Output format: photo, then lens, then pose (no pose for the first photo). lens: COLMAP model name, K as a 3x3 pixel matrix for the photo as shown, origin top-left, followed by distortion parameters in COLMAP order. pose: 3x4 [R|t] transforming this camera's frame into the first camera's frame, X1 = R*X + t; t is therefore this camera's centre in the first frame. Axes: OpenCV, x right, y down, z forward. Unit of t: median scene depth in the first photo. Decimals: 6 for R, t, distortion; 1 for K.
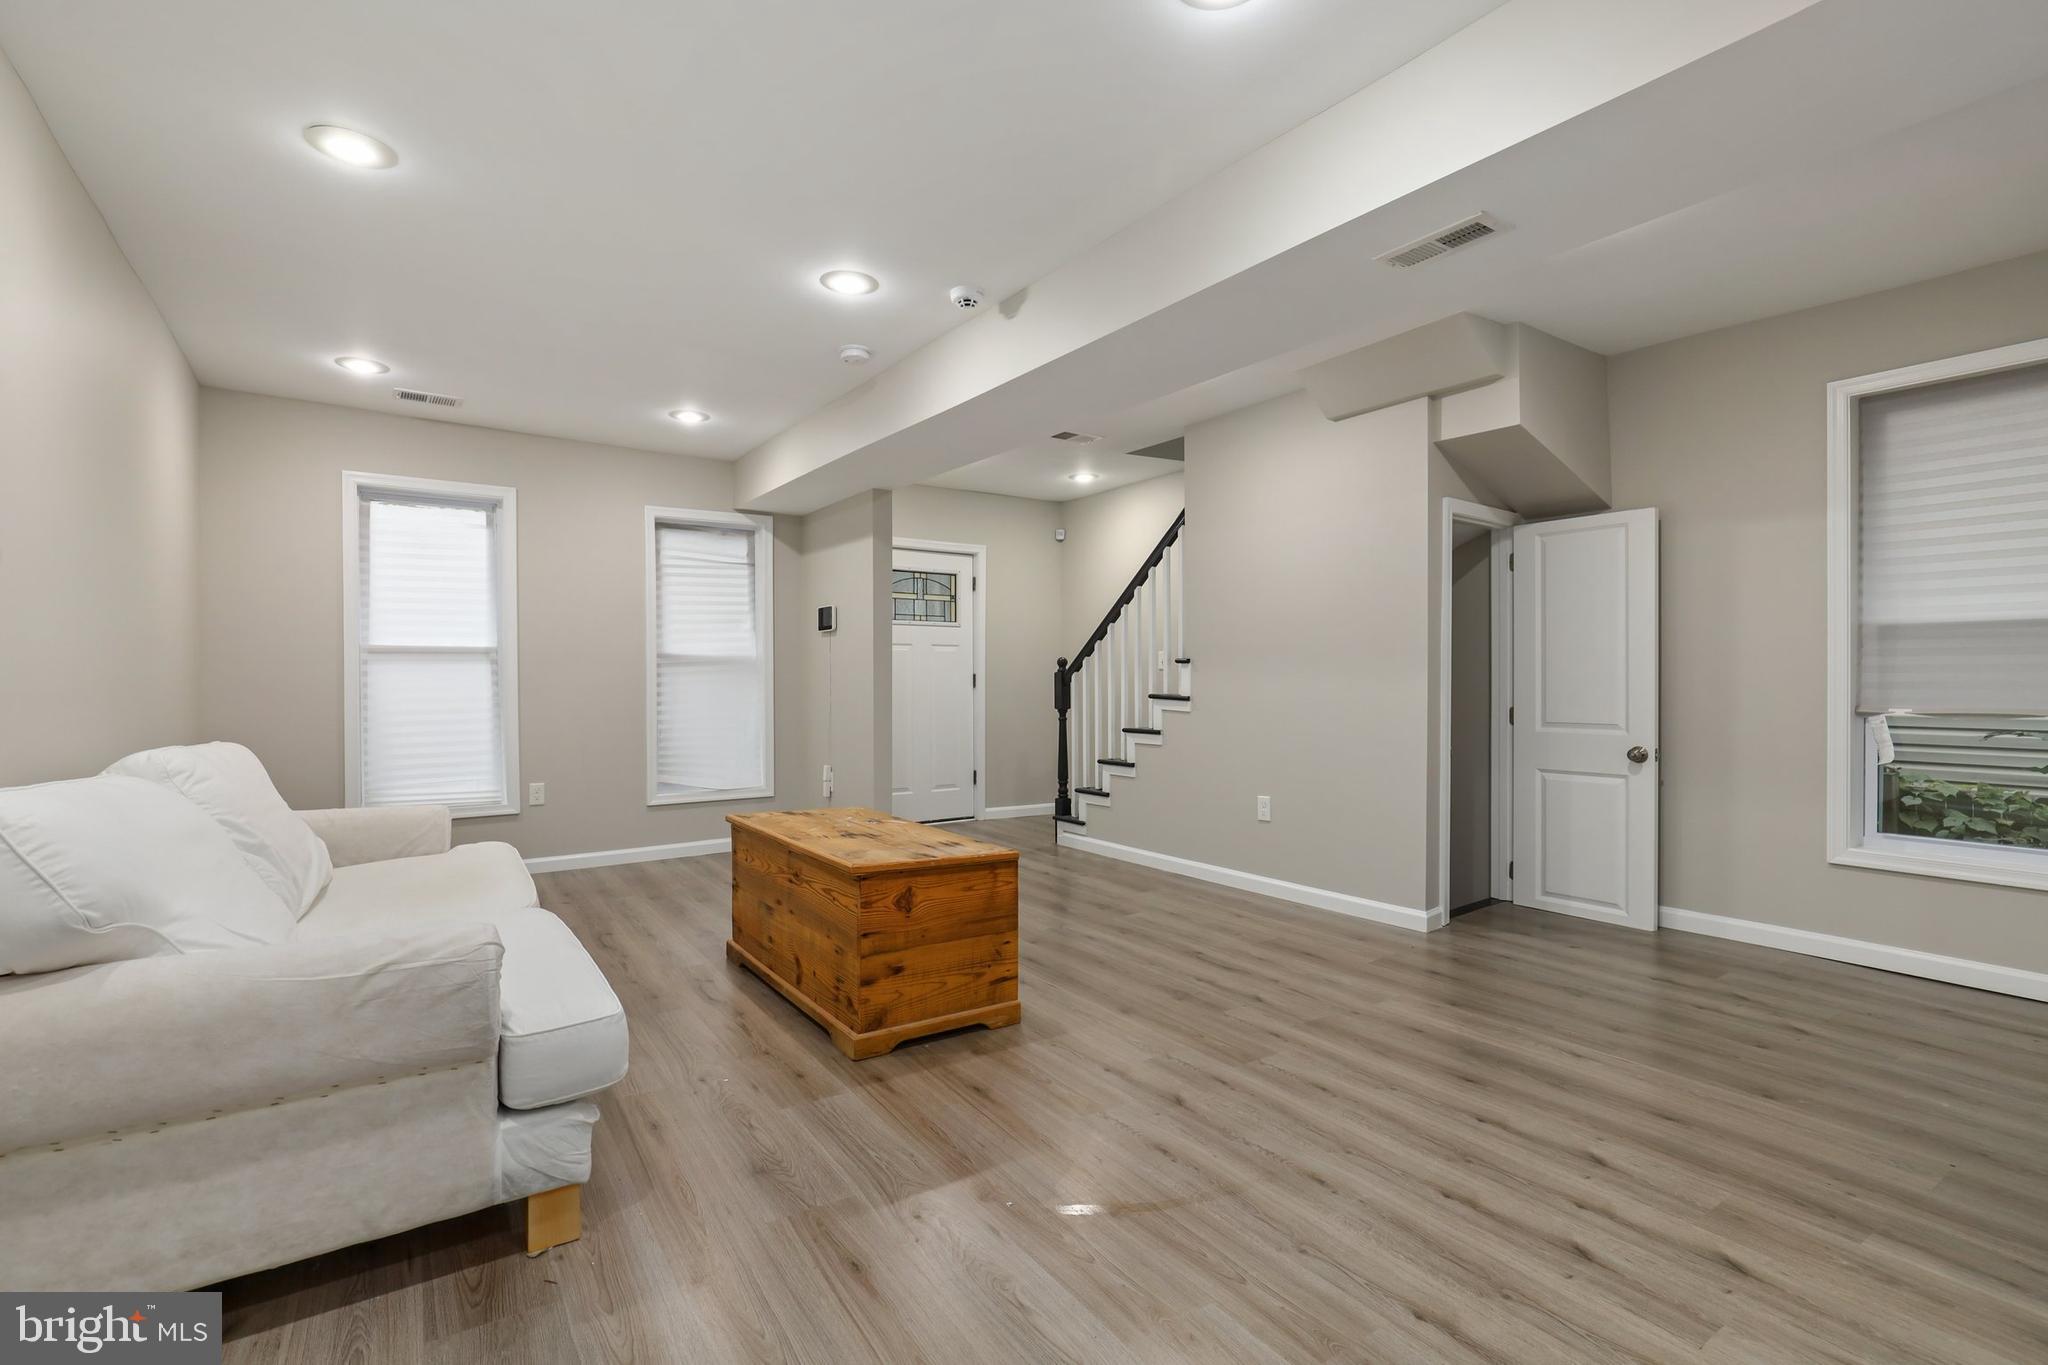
lens RADIAL K [[935.5, 0, 1025.3], [0, 935.5, 683.7], [0, 0, 1]] dist [-0.002007, 0.004186]
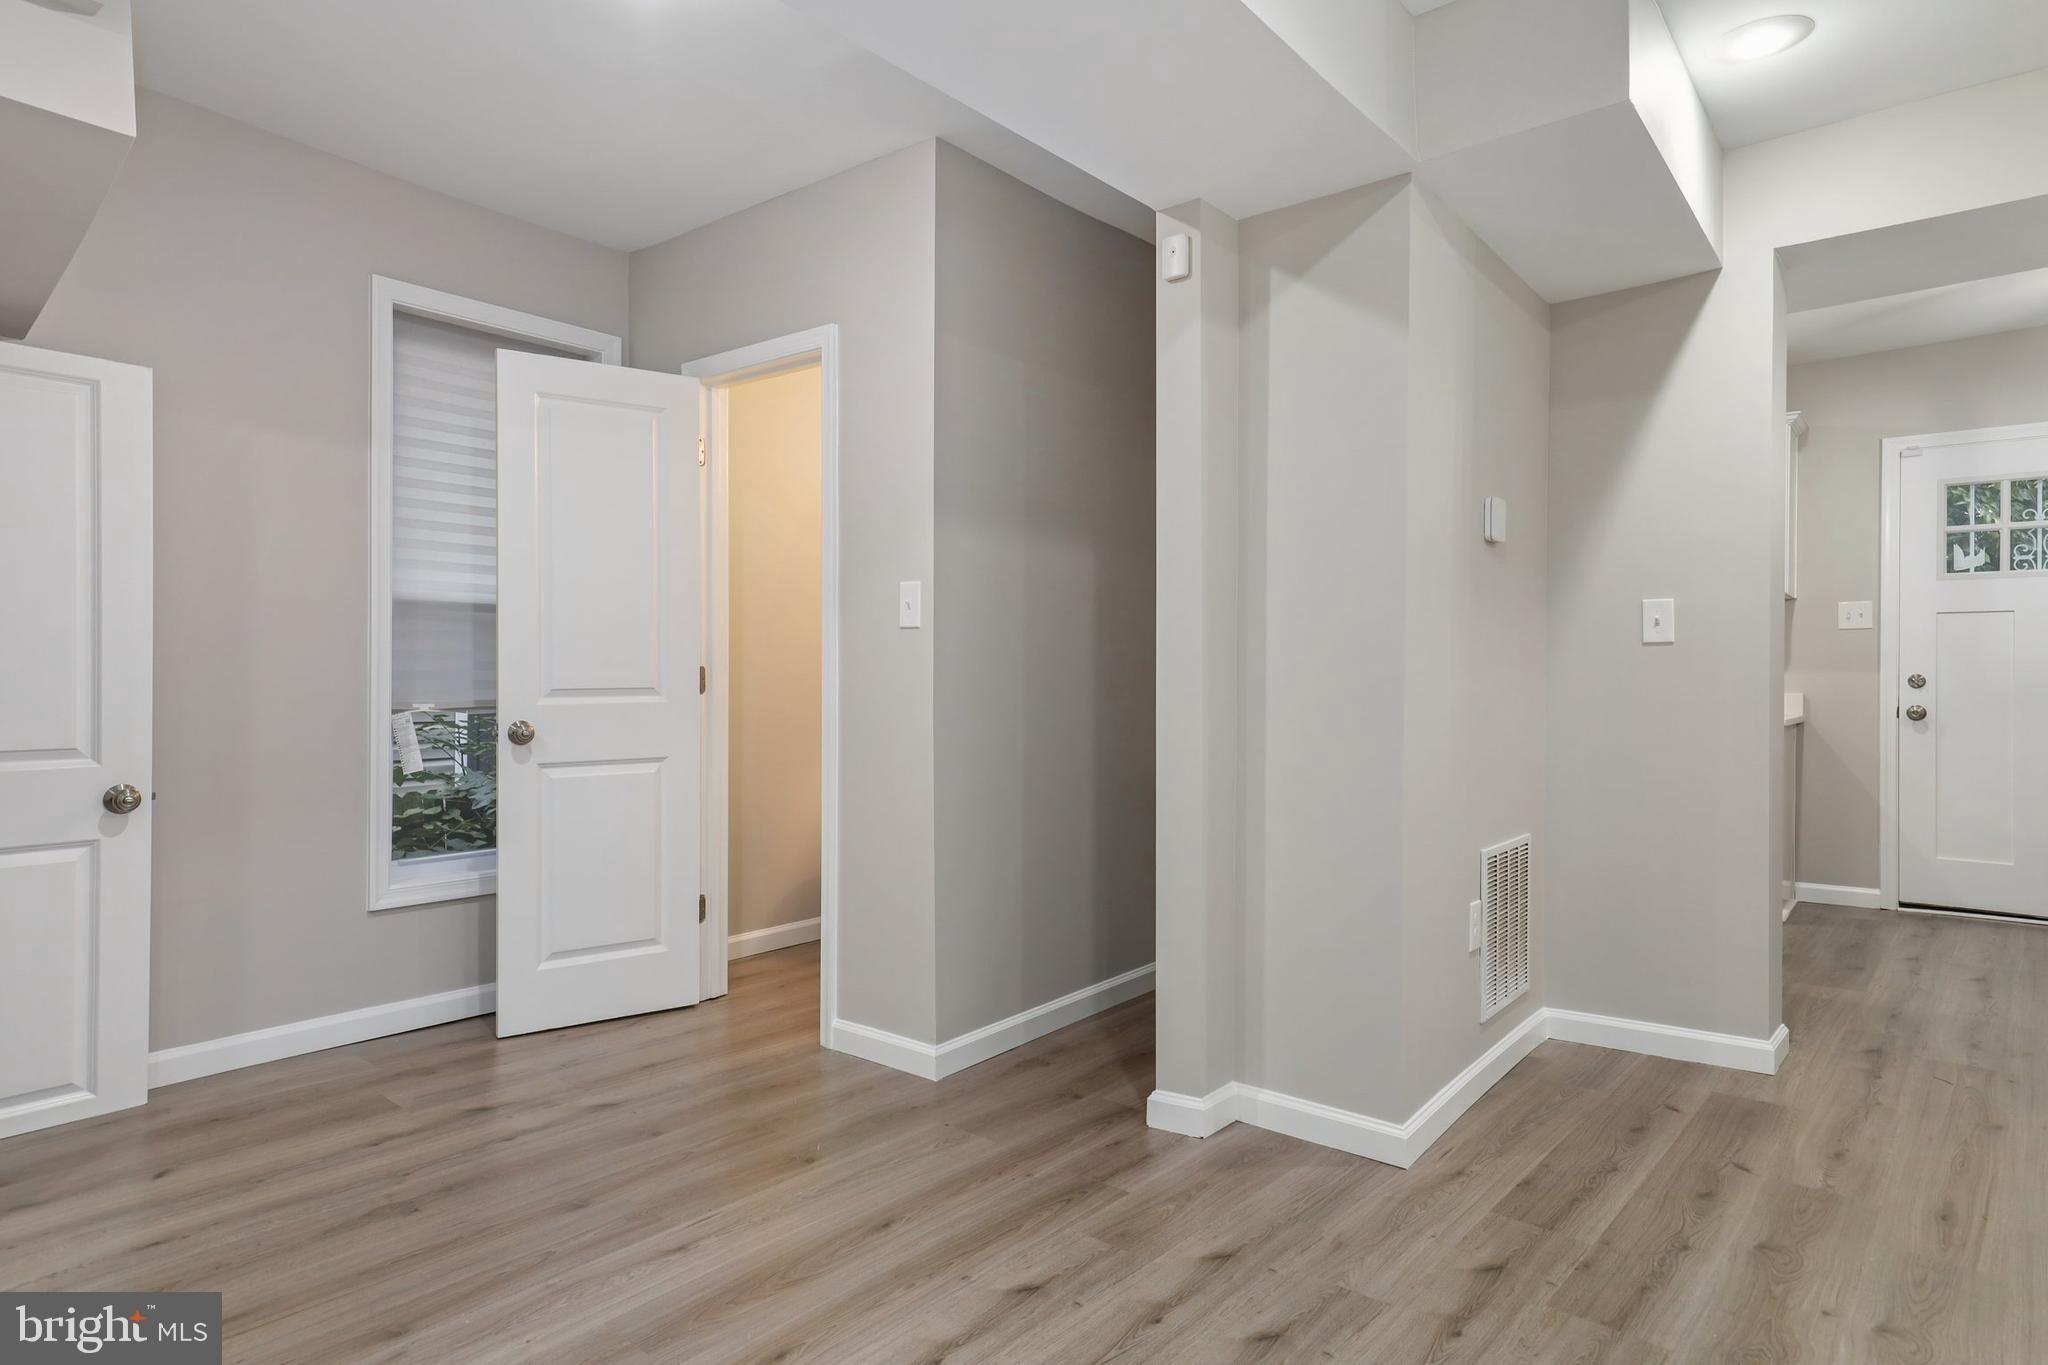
lens RADIAL K [[1168.8, 0, 1030.0], [0, 1168.8, 681.6], [0, 0, 1]] dist [0.007208, 0.001692]
pose [[-0.261369, -0.003803, 0.965231, -0.095698], [0.002235, 0.999987, 0.004545, 0.002421], [-0.965236, 0.003345, -0.261357, 0.383359]]
